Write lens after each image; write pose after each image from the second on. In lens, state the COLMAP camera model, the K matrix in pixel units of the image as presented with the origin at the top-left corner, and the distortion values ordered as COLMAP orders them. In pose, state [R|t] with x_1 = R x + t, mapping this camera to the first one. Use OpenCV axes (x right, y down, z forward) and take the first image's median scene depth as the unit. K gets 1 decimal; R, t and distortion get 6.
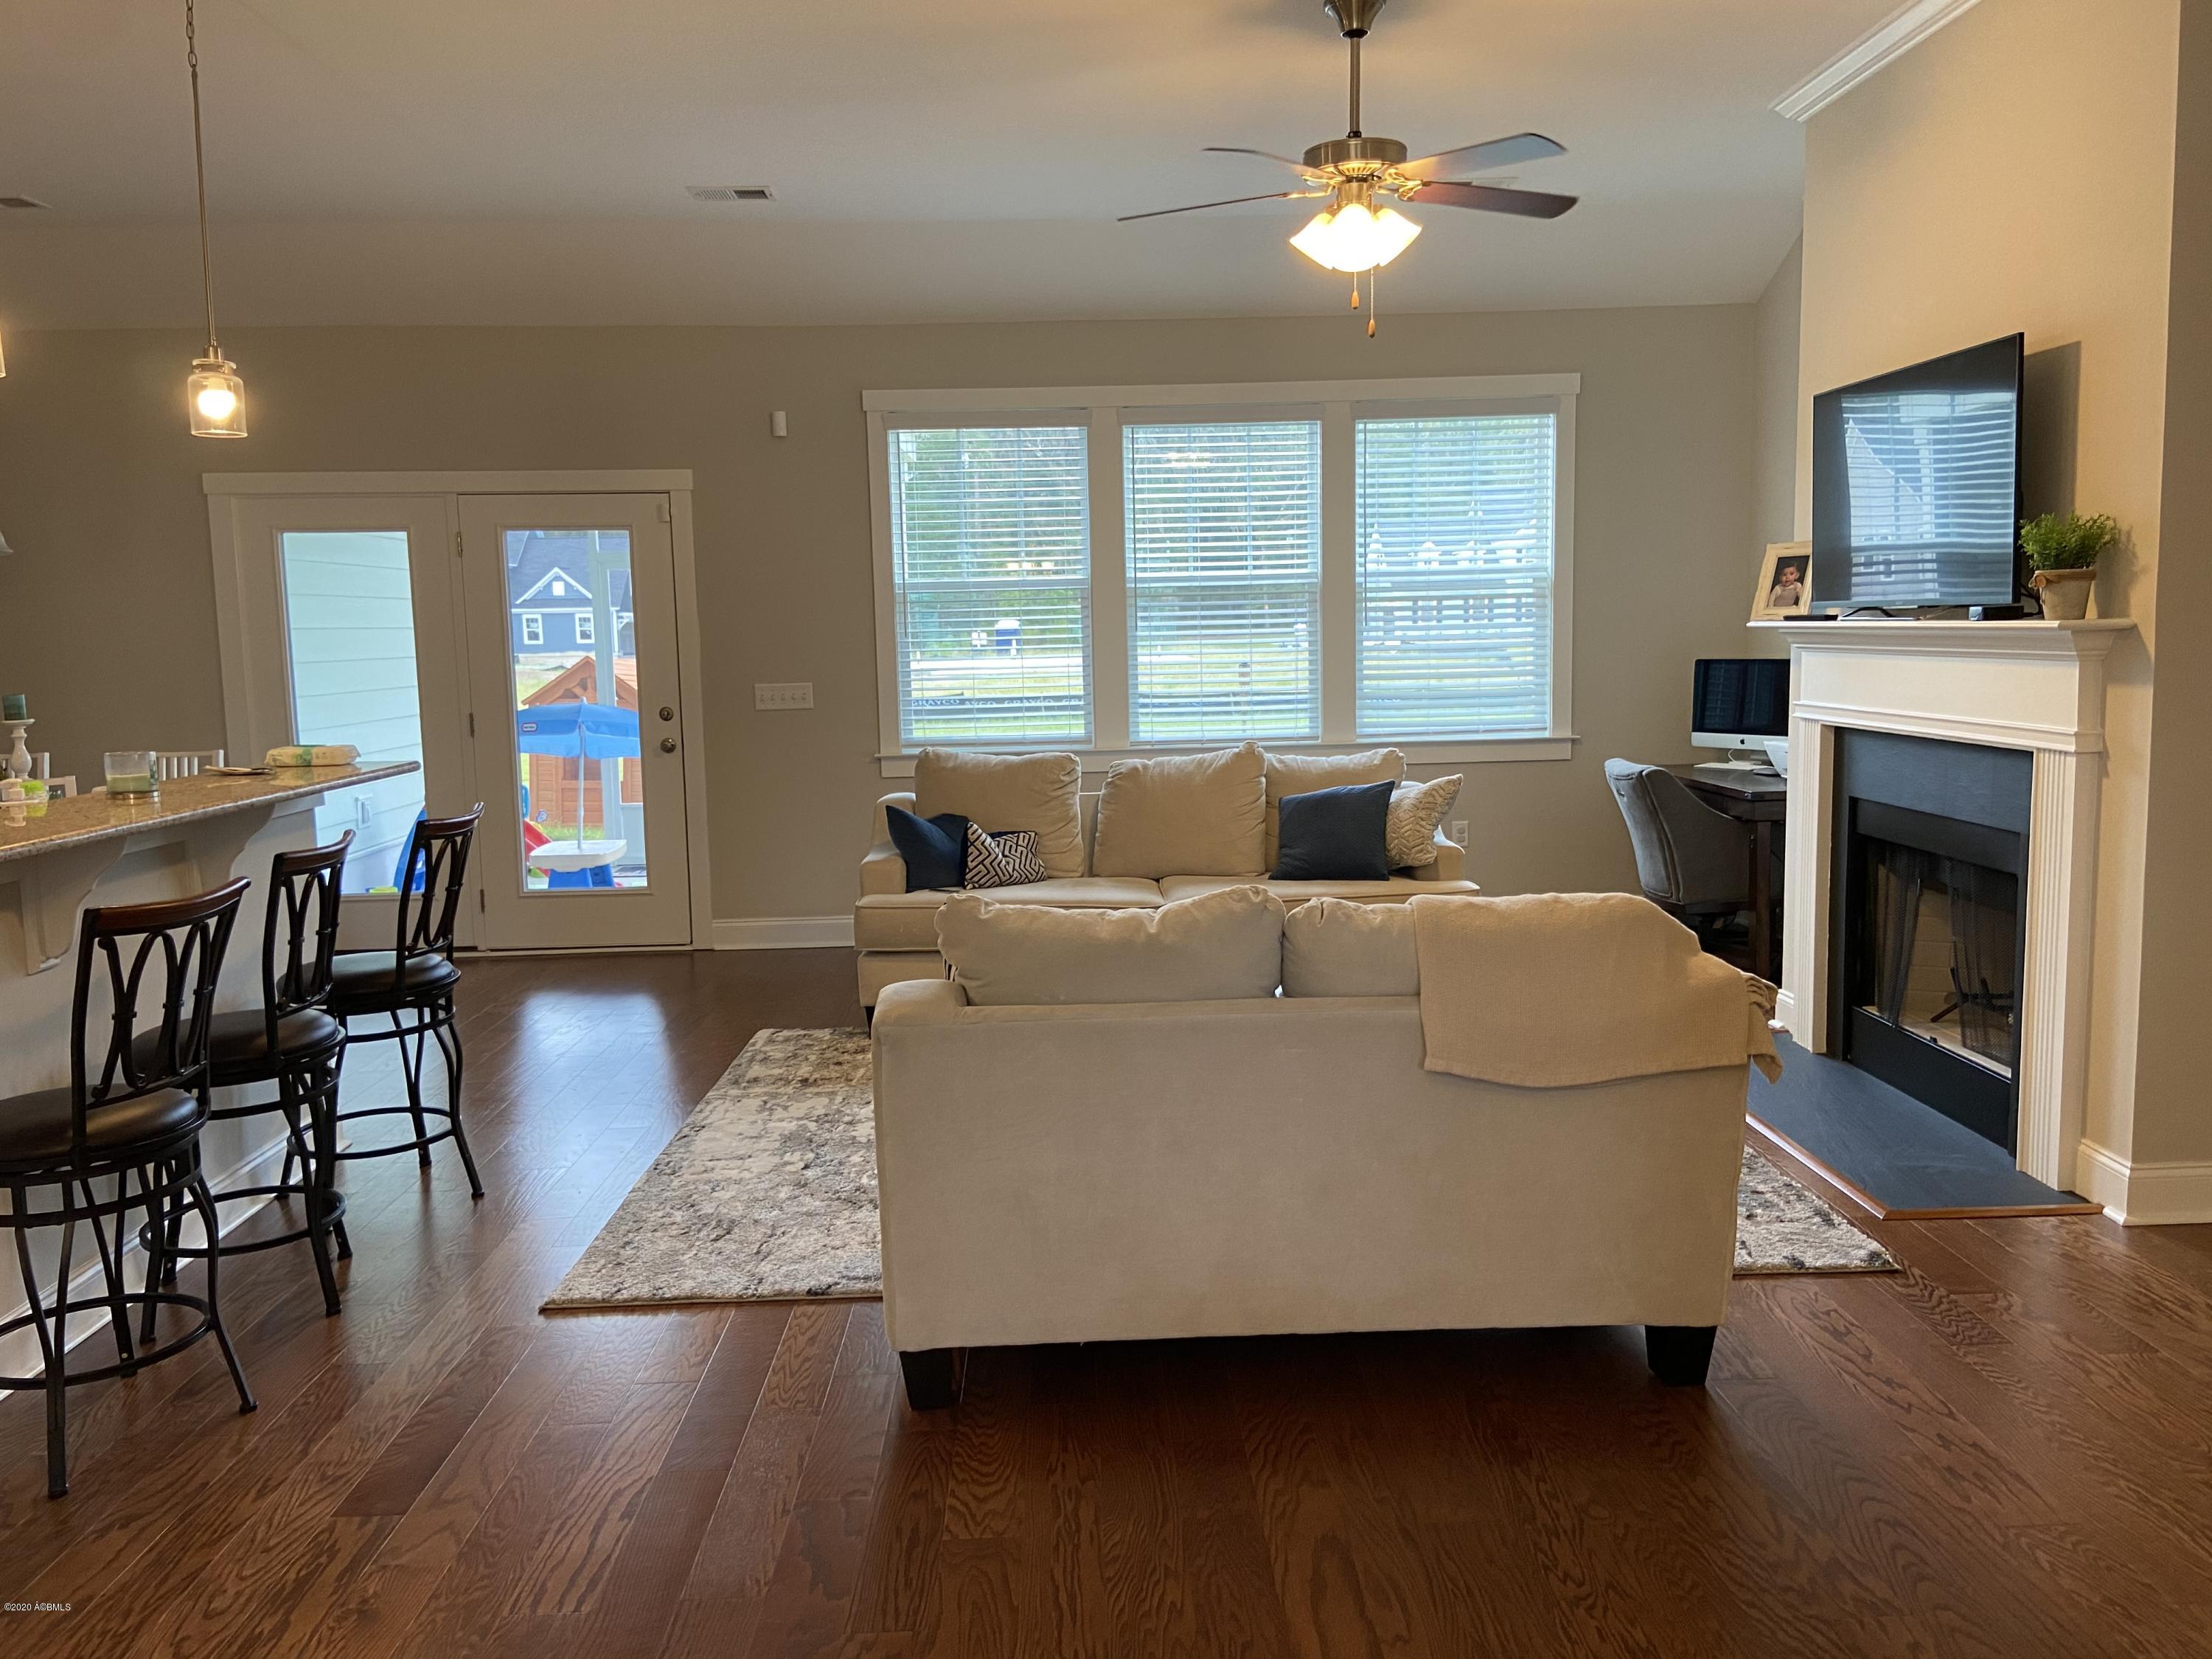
lens RADIAL K [[1674.7, 0, 1103.0], [0, 1674.7, 819.7], [0, 0, 1]] dist [0.084374, -0.081617]
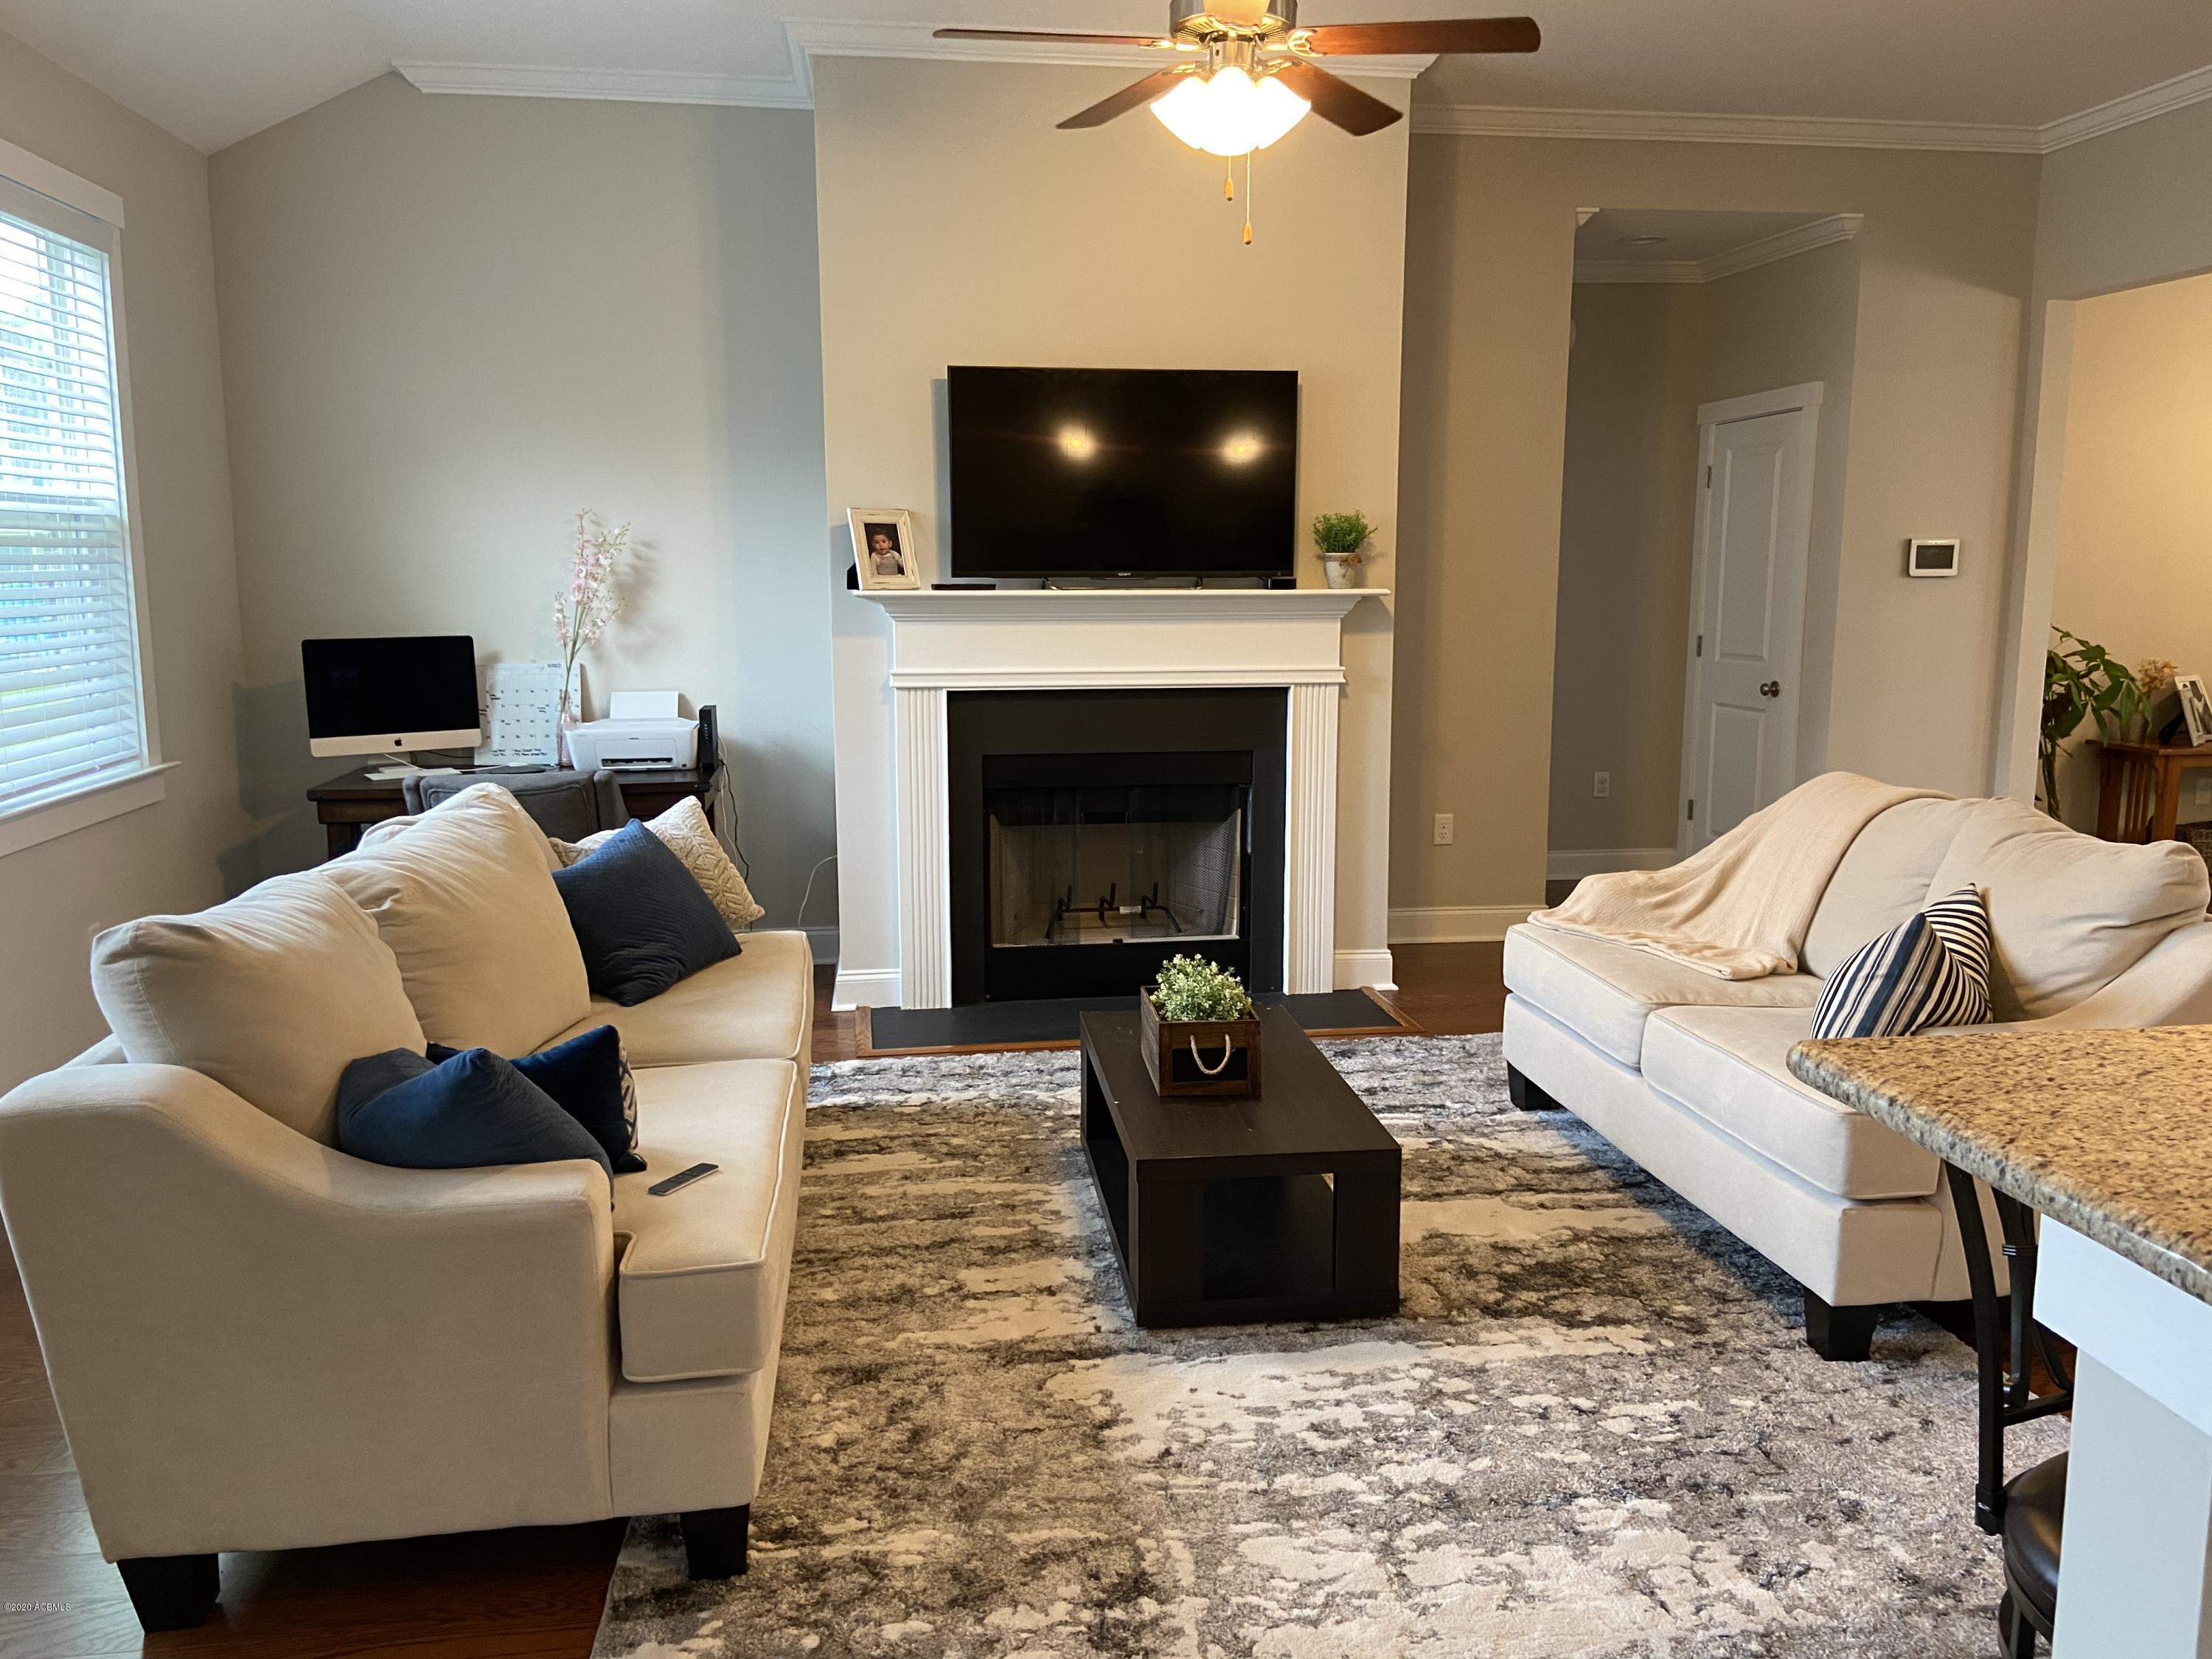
lens RADIAL K [[1674.7, 0, 1105.2], [0, 1674.7, 834.8], [0, 0, 1]] dist [0.084374, -0.081617]
pose [[-0.118060, -0.142466, 0.982734, -0.583076], [0.119575, 0.980414, 0.156494, -0.115554], [-0.985781, 0.135986, -0.098712, 0.993155]]
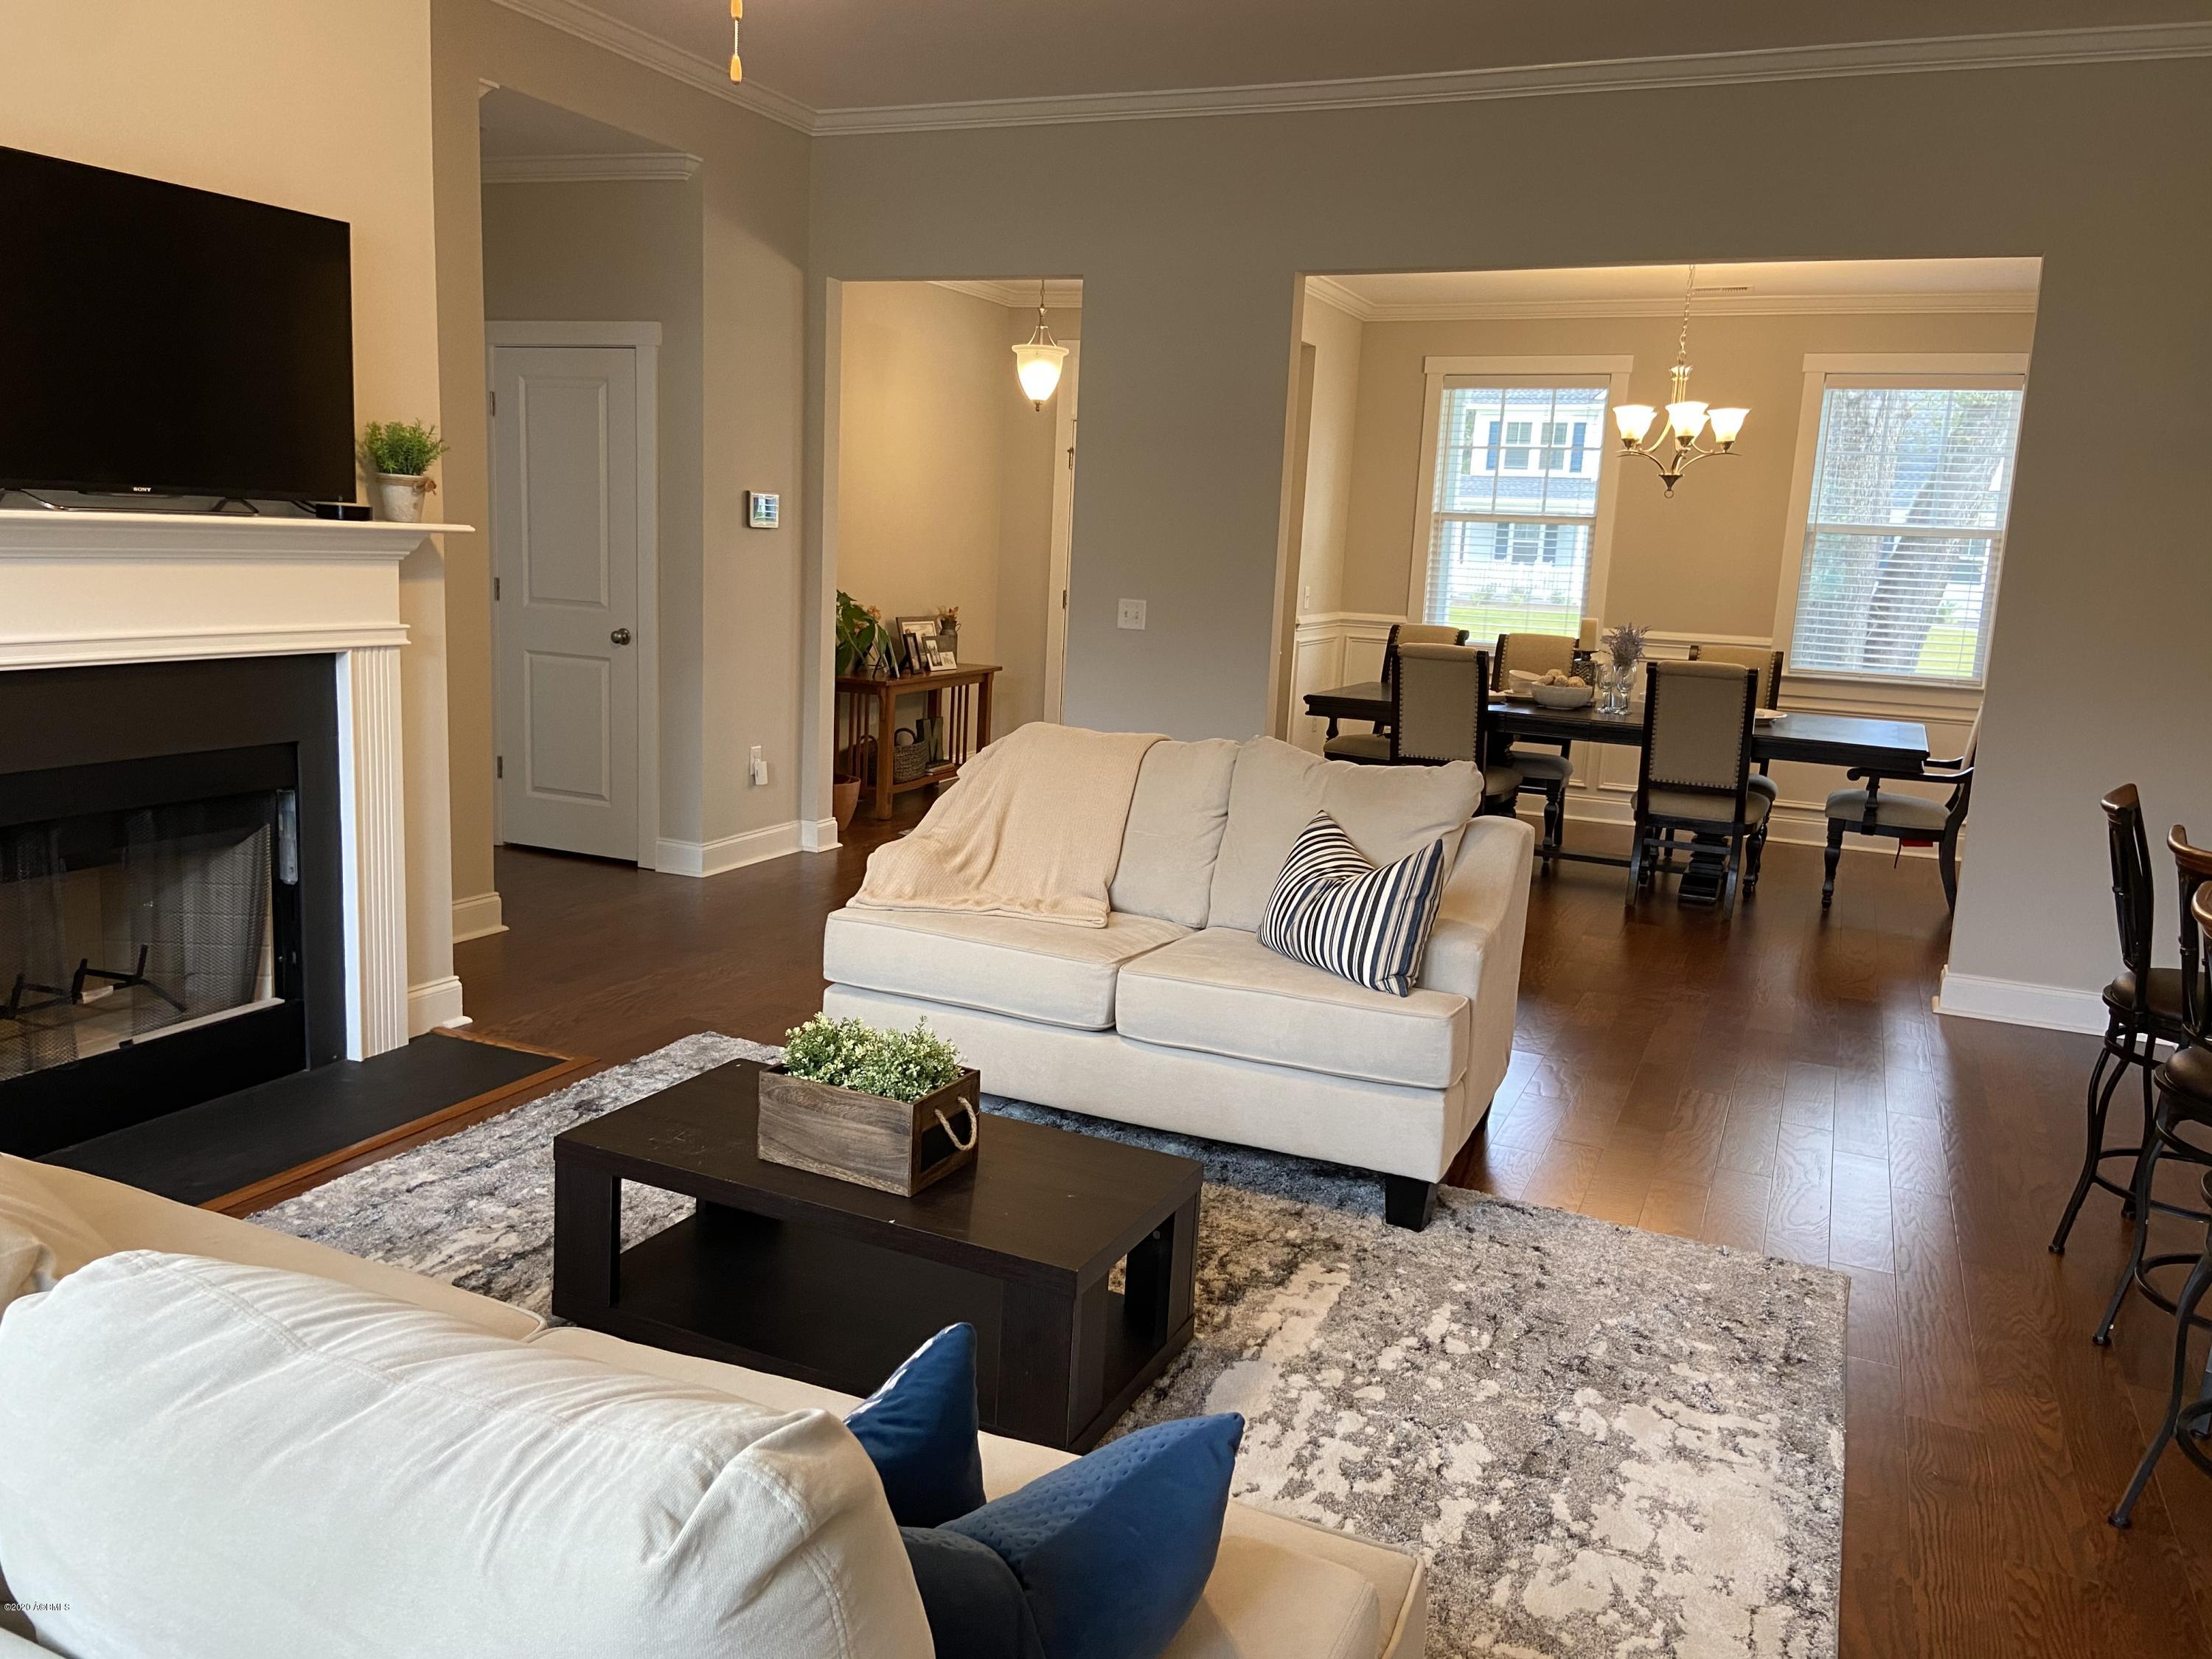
lens RADIAL K [[1674.7, 0, 1093.1], [0, 1674.7, 826.6], [0, 0, 1]] dist [0.084374, -0.081617]
pose [[-0.901267, -0.099244, 0.421746, -0.217035], [0.020161, 0.962751, 0.269635, -0.154883], [-0.432796, 0.251516, -0.865695, 1.307329]]
